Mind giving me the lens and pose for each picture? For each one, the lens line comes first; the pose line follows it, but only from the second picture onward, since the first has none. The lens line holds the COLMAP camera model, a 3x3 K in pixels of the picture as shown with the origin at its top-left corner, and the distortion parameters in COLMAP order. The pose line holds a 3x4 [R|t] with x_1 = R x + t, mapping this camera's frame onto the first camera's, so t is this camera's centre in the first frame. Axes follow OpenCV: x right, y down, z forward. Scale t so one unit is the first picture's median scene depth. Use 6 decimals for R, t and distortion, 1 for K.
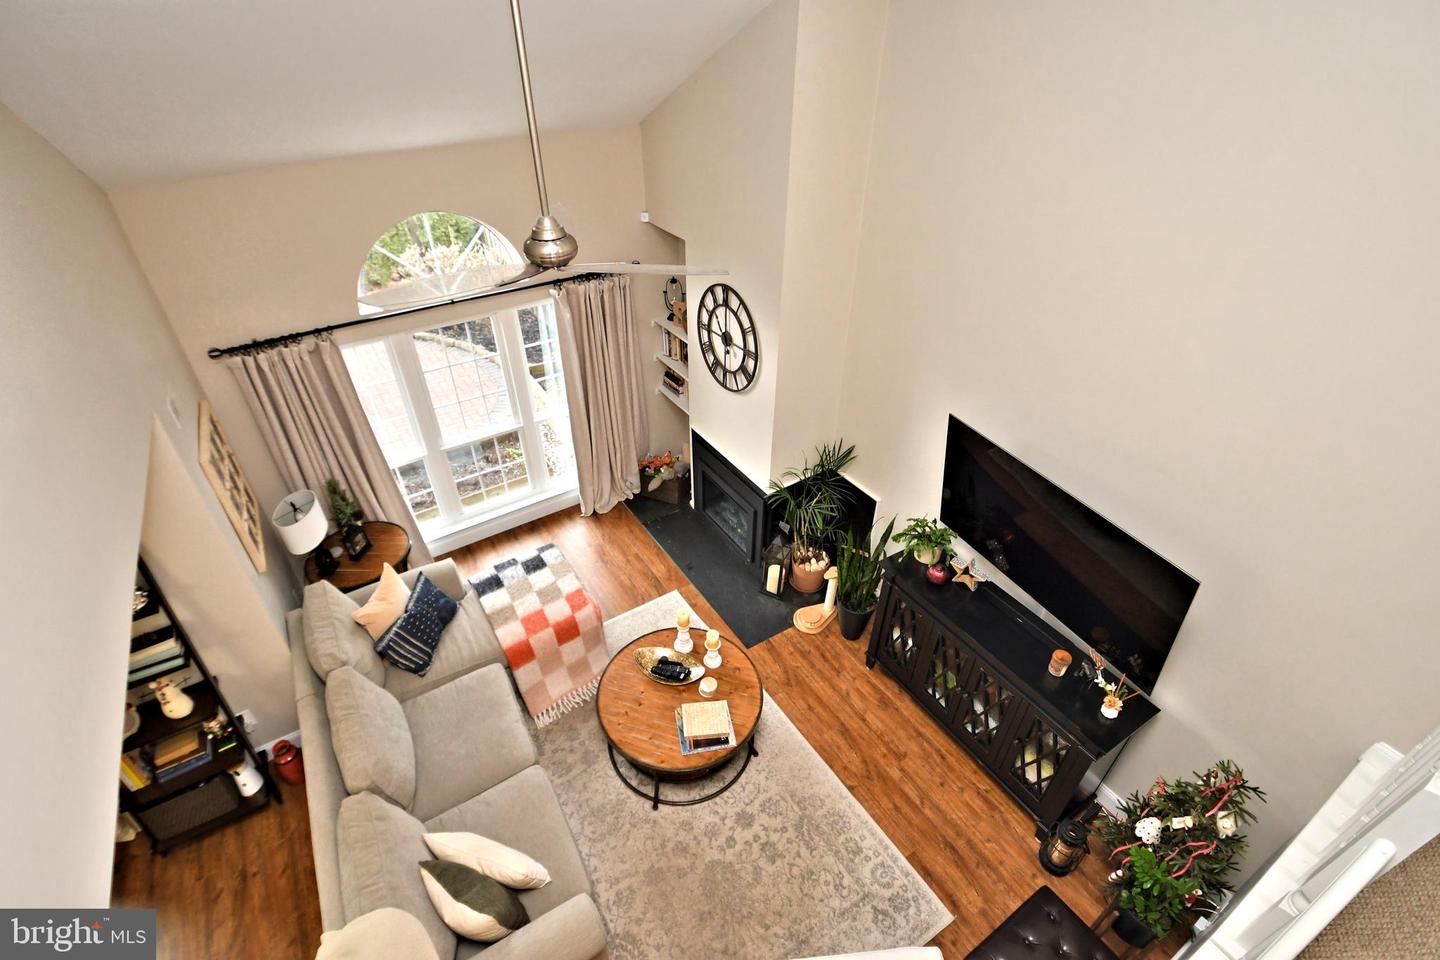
lens RADIAL K [[650.7, 0, 720.0], [0, 650.7, 480.0], [0, 0, 1]] dist [-0.000310, -0.000251]
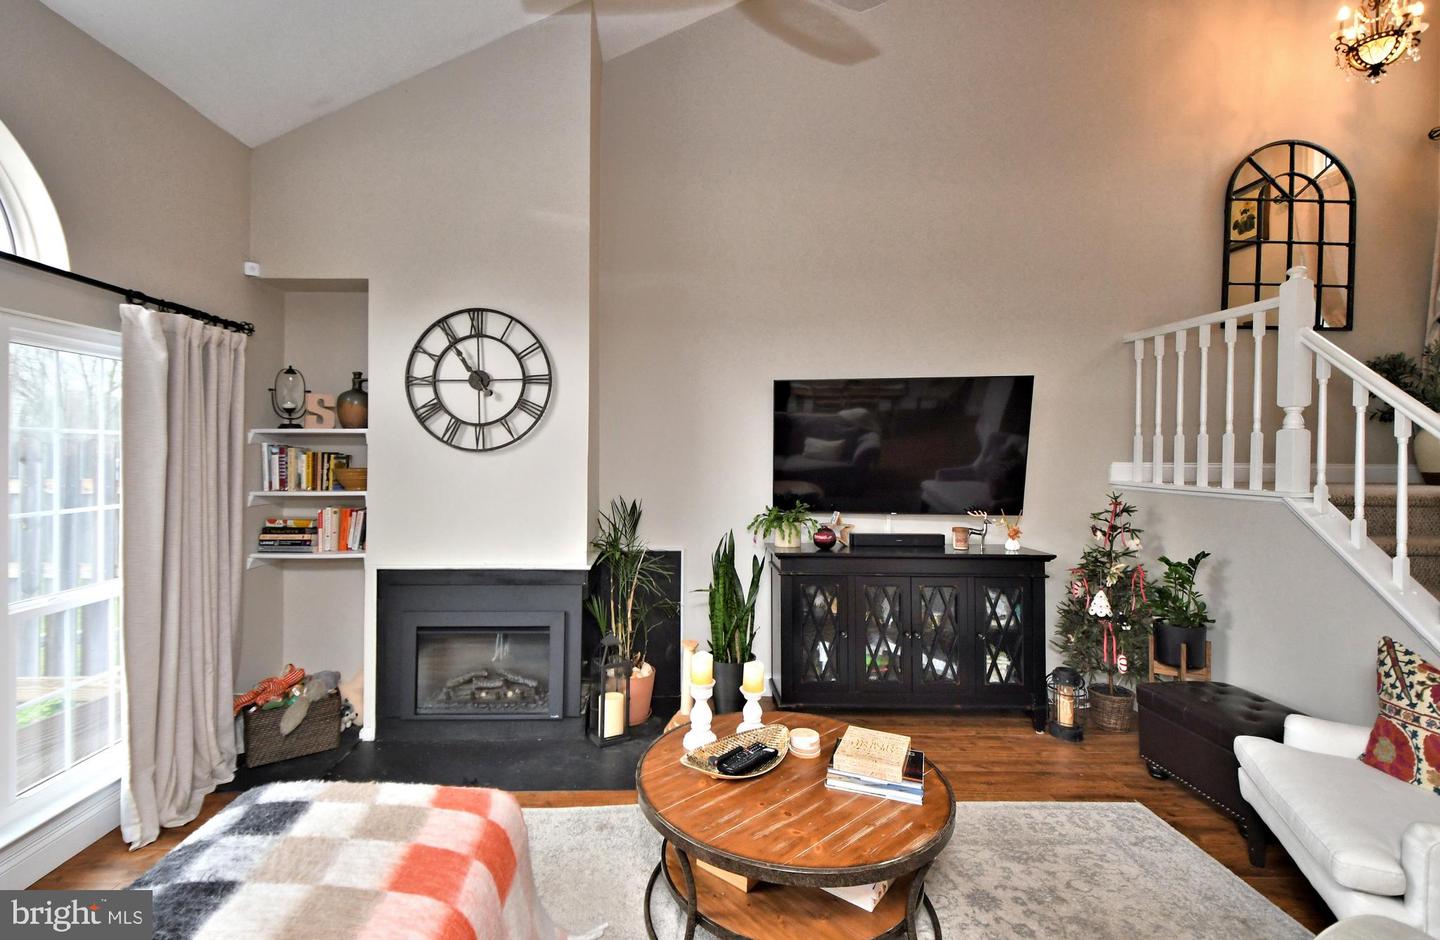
lens RADIAL K [[633.1, 0, 685.9], [0, 633.1, 462.8], [0, 0, 1]] dist [0.003035, 0.000183]
pose [[0.521623, 0.005011, 0.853161, -0.473285], [0.499371, 0.809003, -0.310067, 0.198360], [-0.691764, 0.587783, 0.419493, 0.573571]]
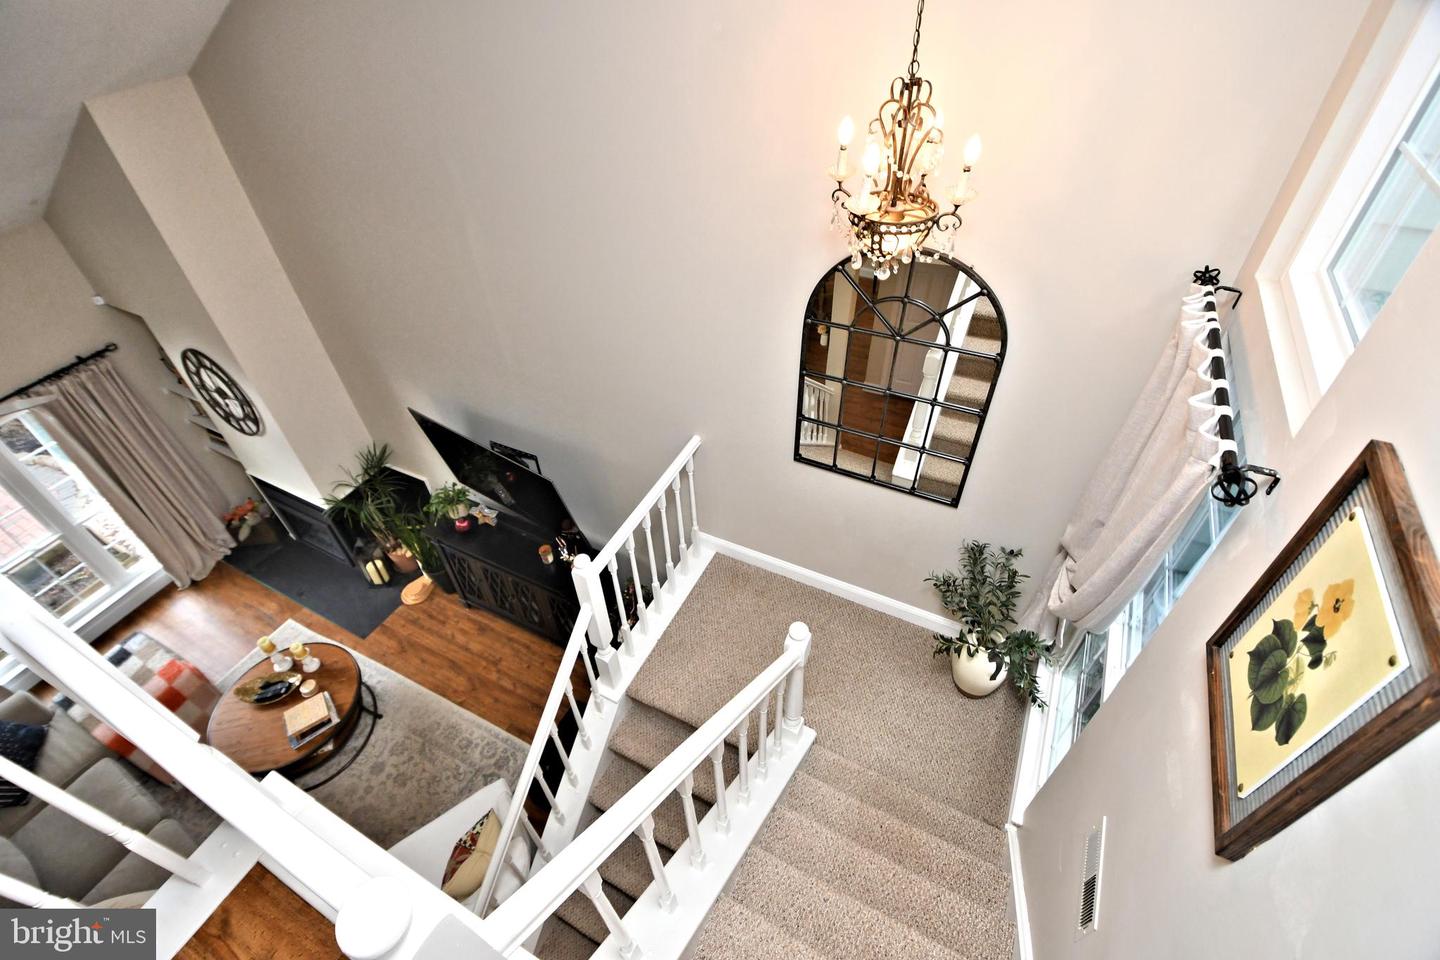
lens RADIAL K [[622.7, 0, 719.1], [0, 622.7, 471.4], [0, 0, 1]] dist [-0.002369, -0.012192]
pose [[0.861701, -0.365414, 0.352058, 0.311648], [0.334836, 0.930807, 0.146571, 0.030107], [-0.381257, -0.008419, 0.924431, -0.271370]]
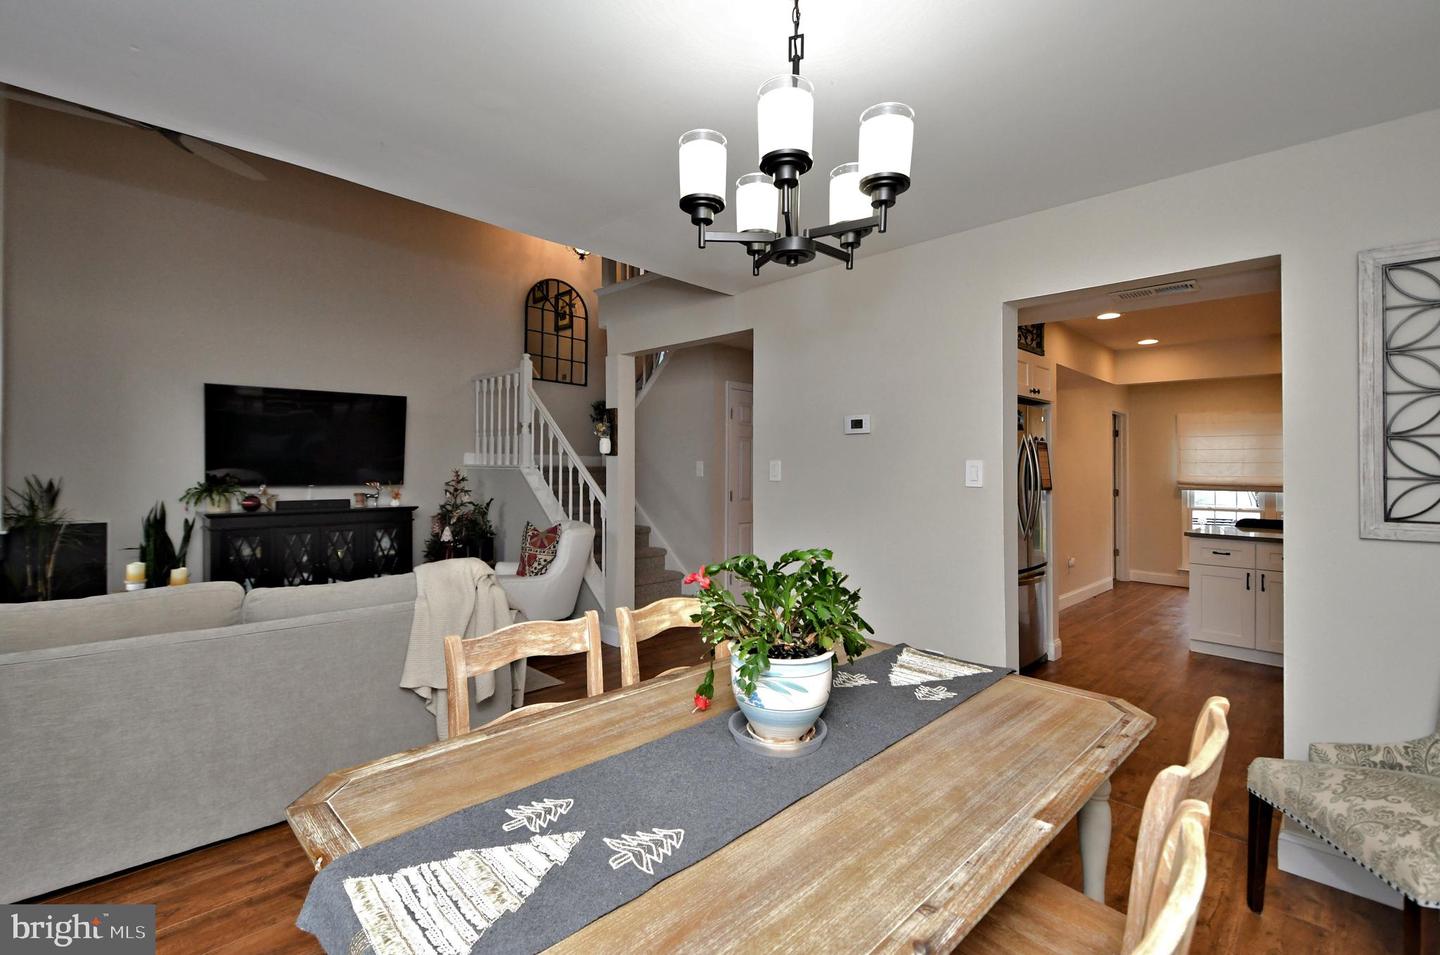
lens RADIAL K [[648.1, 0, 708.6], [0, 648.1, 468.0], [0, 0, 1]] dist [-0.000568, -0.000694]
pose [[-0.211866, 0.007070, 0.977273, -0.960407], [0.577821, 0.807378, 0.119427, 0.387525], [-0.788185, 0.589992, -0.175141, 0.380798]]
